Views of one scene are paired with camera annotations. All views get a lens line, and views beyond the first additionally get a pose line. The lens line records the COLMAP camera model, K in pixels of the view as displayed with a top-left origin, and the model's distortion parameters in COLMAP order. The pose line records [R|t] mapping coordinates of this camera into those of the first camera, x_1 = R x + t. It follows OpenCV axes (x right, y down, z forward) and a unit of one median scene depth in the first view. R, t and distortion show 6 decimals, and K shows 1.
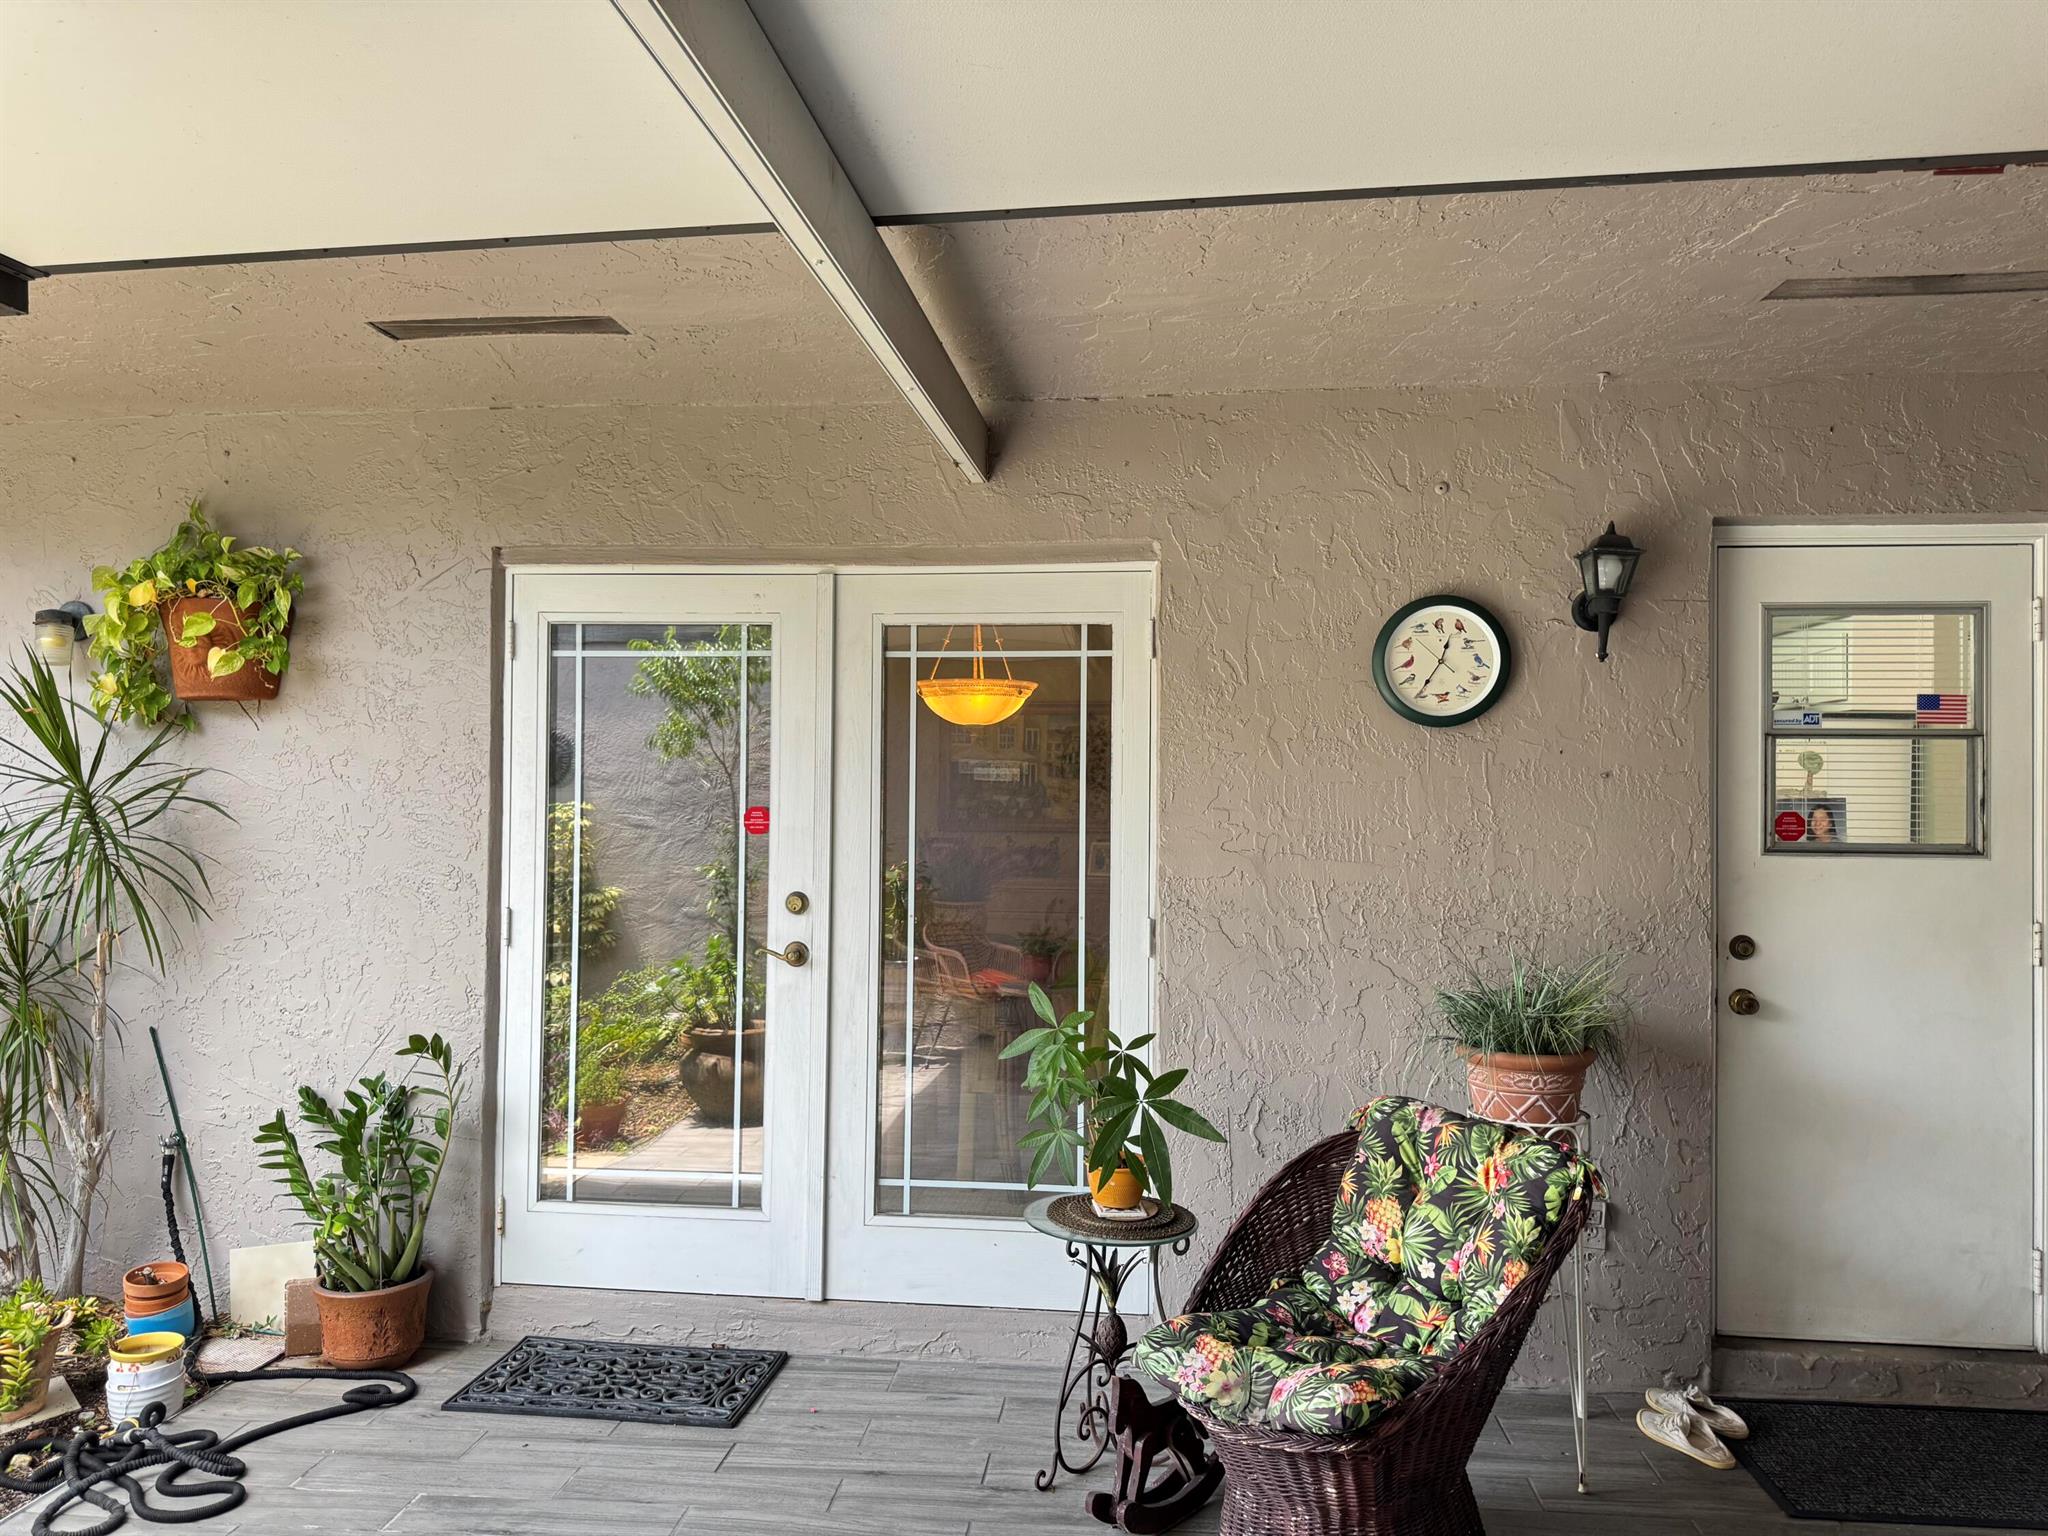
lens RADIAL K [[1445.4, 0, 1028.2], [0, 1445.4, 779.1], [0, 0, 1]] dist [0.048336, -0.063218]
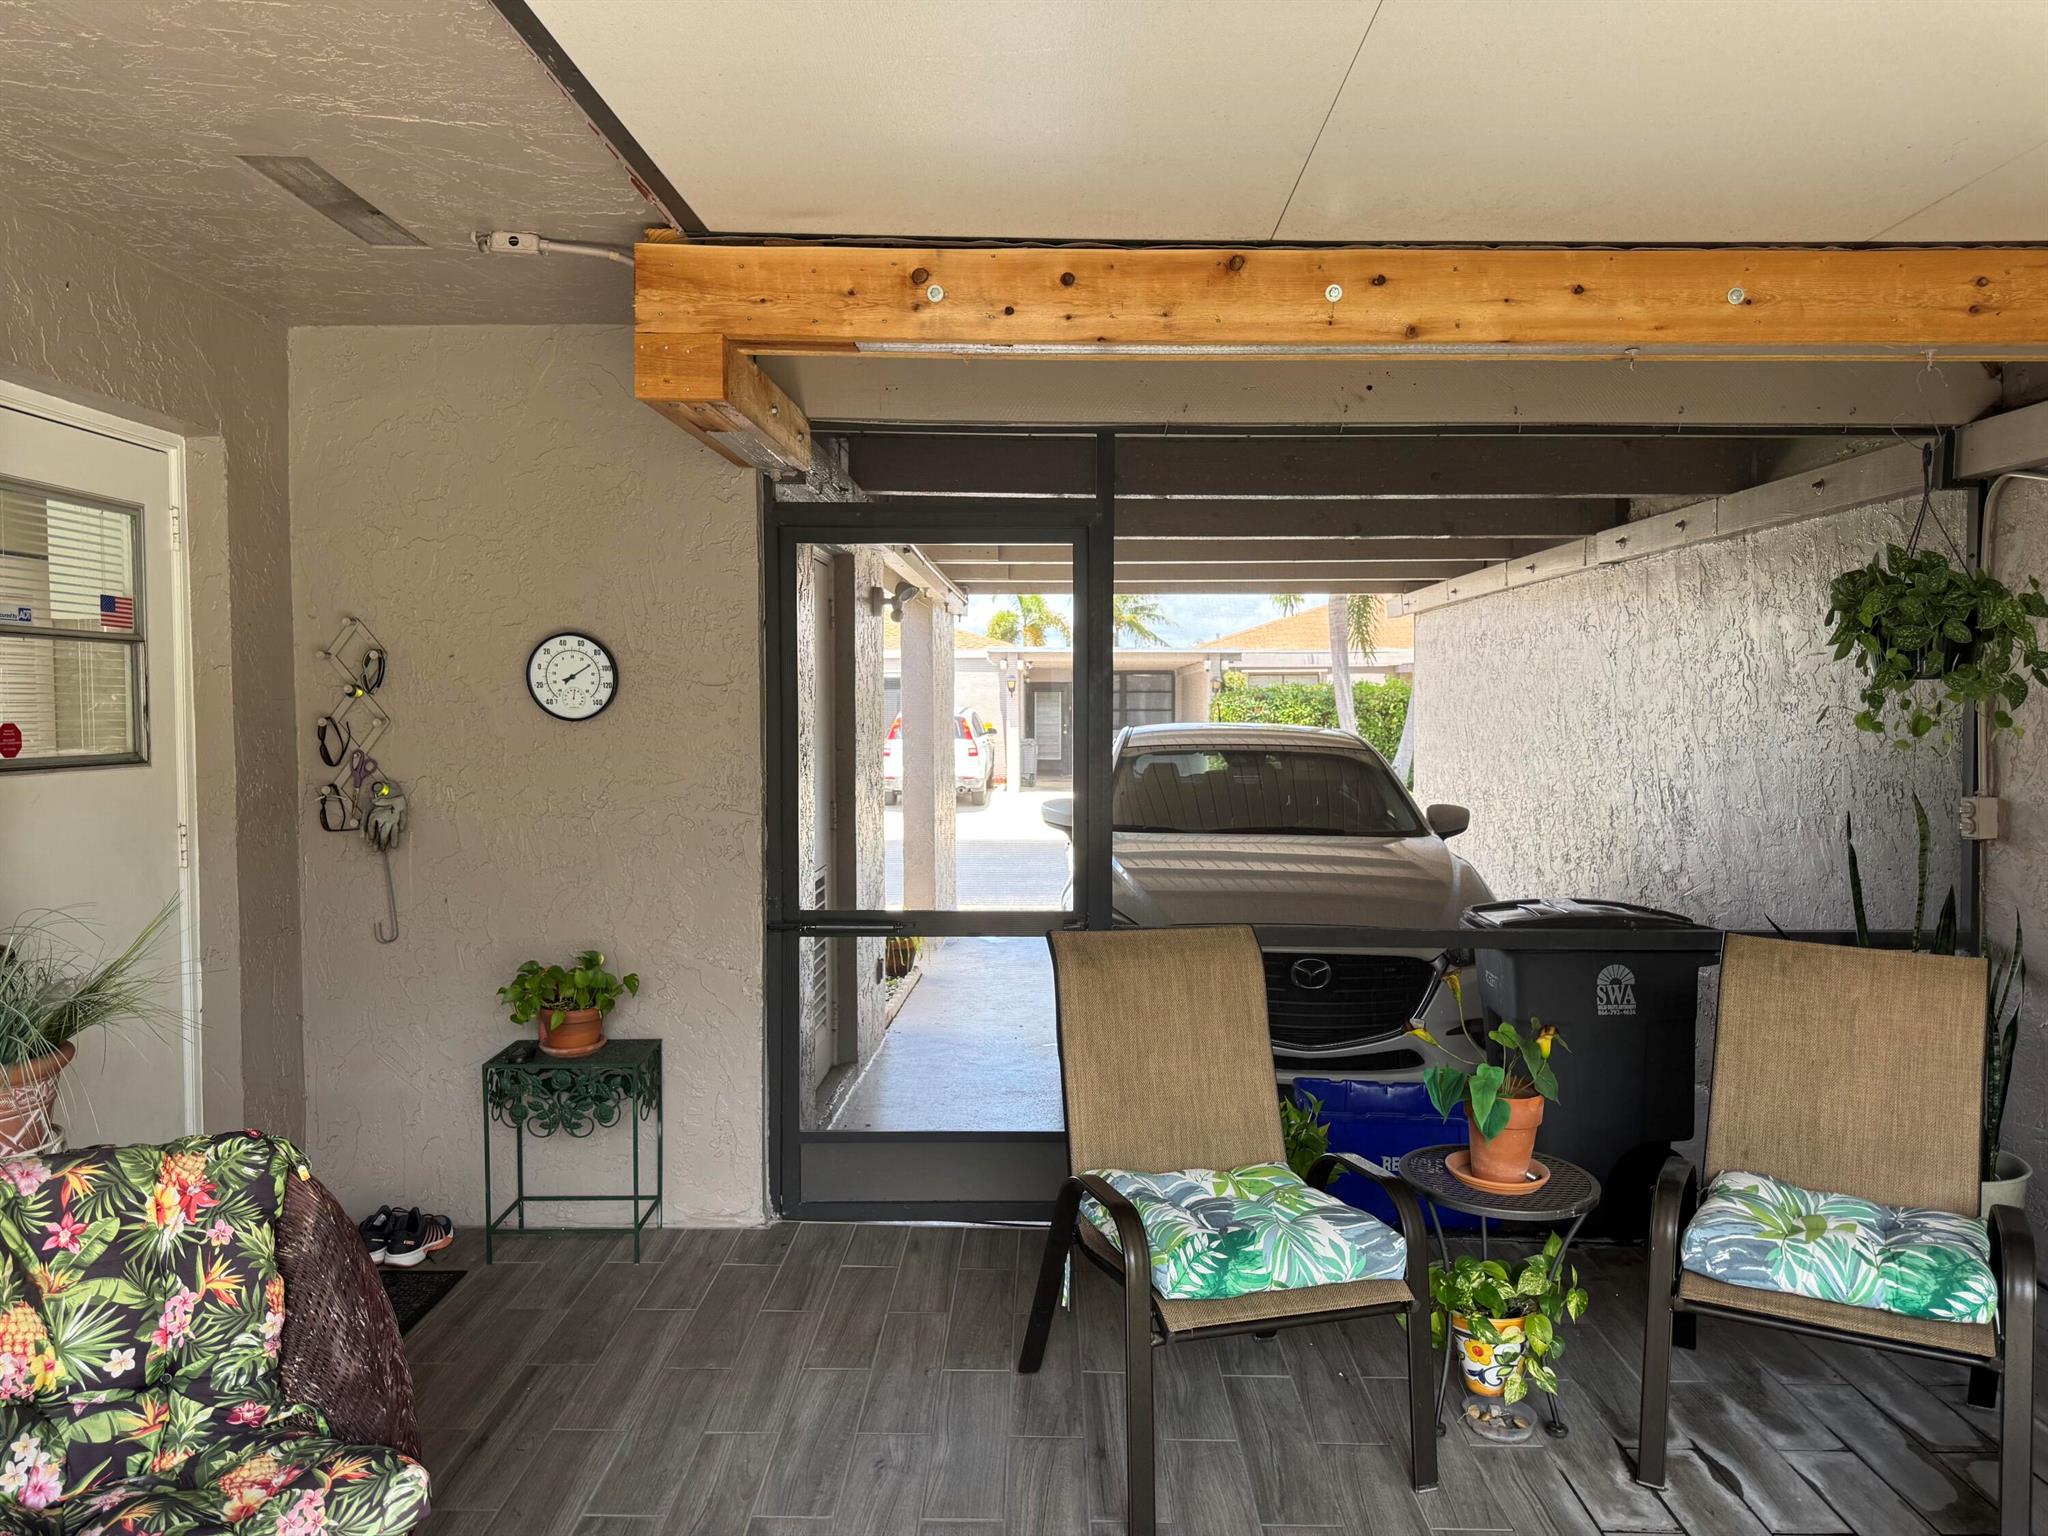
lens RADIAL K [[1445.4, 0, 1027.8], [0, 1445.4, 766.8], [0, 0, 1]] dist [0.048336, -0.063218]
pose [[-0.103255, -0.050649, 0.993364, -0.474602], [-0.012092, 0.998693, 0.049664, -0.001729], [-0.994581, -0.006883, -0.103733, 0.621911]]
